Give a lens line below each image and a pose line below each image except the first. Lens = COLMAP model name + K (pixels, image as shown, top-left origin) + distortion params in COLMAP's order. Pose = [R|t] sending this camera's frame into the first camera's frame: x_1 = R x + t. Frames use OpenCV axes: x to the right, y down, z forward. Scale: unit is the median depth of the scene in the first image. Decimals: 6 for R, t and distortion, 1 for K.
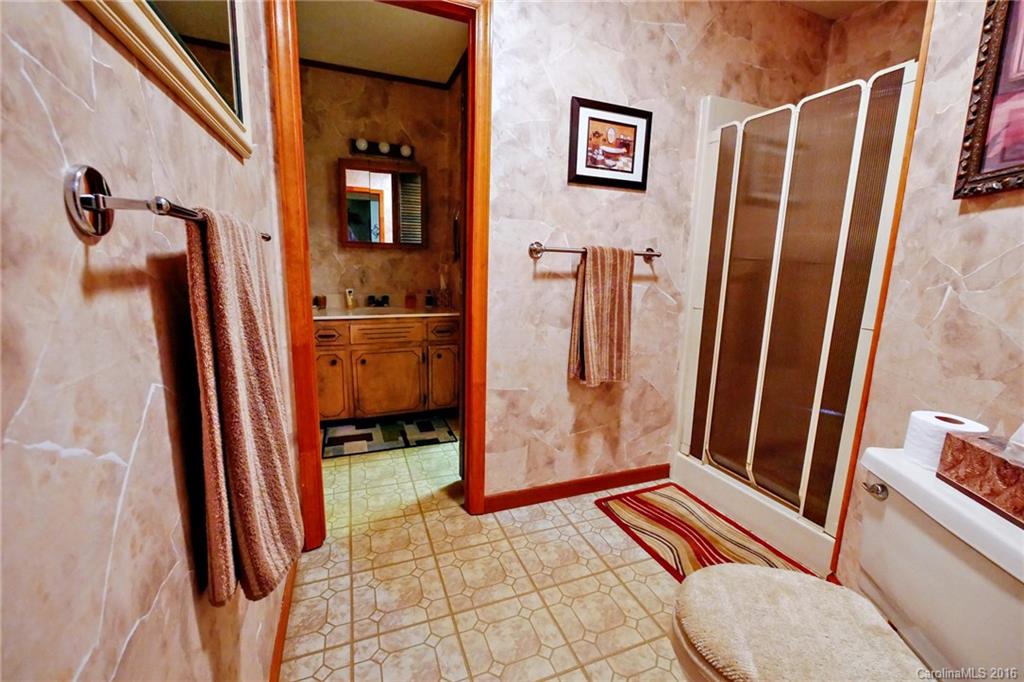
lens RADIAL K [[421.8, 0, 513.4], [0, 421.8, 339.0], [0, 0, 1]] dist [-0.006073, 0.000095]
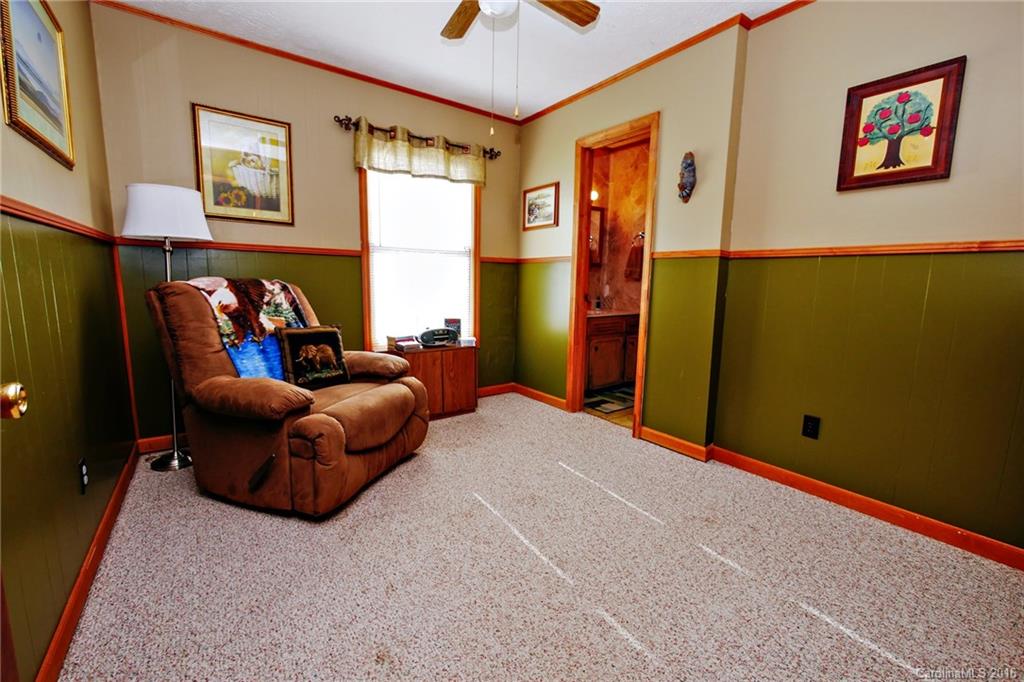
lens RADIAL K [[421.8, 0, 517.6], [0, 421.8, 339.2], [0, 0, 1]] dist [-0.006073, 0.000095]
pose [[0.964657, -0.044208, 0.259774, -0.845085], [0.051853, 0.998398, -0.022645, 0.038039], [-0.258357, 0.035315, 0.965404, -0.236343]]
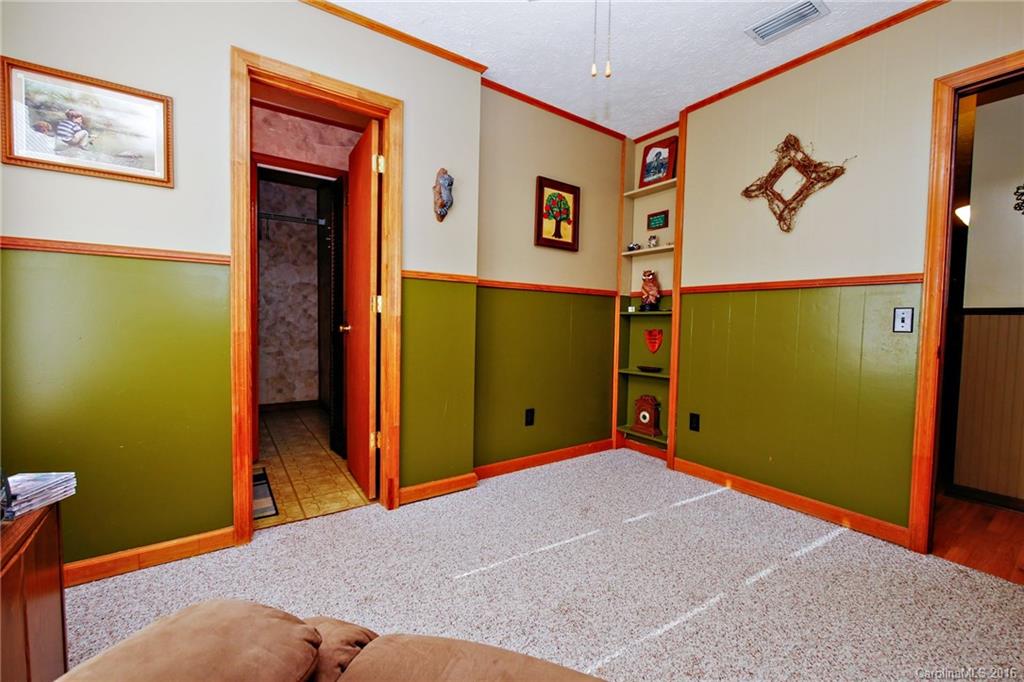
lens RADIAL K [[421.8, 0, 514.0], [0, 421.8, 338.3], [0, 0, 1]] dist [-0.006073, 0.000095]
pose [[-0.237452, -0.075076, 0.968494, -1.073789], [0.142233, 0.983576, 0.111117, -0.083328], [-0.960930, 0.164137, -0.222874, 0.507159]]
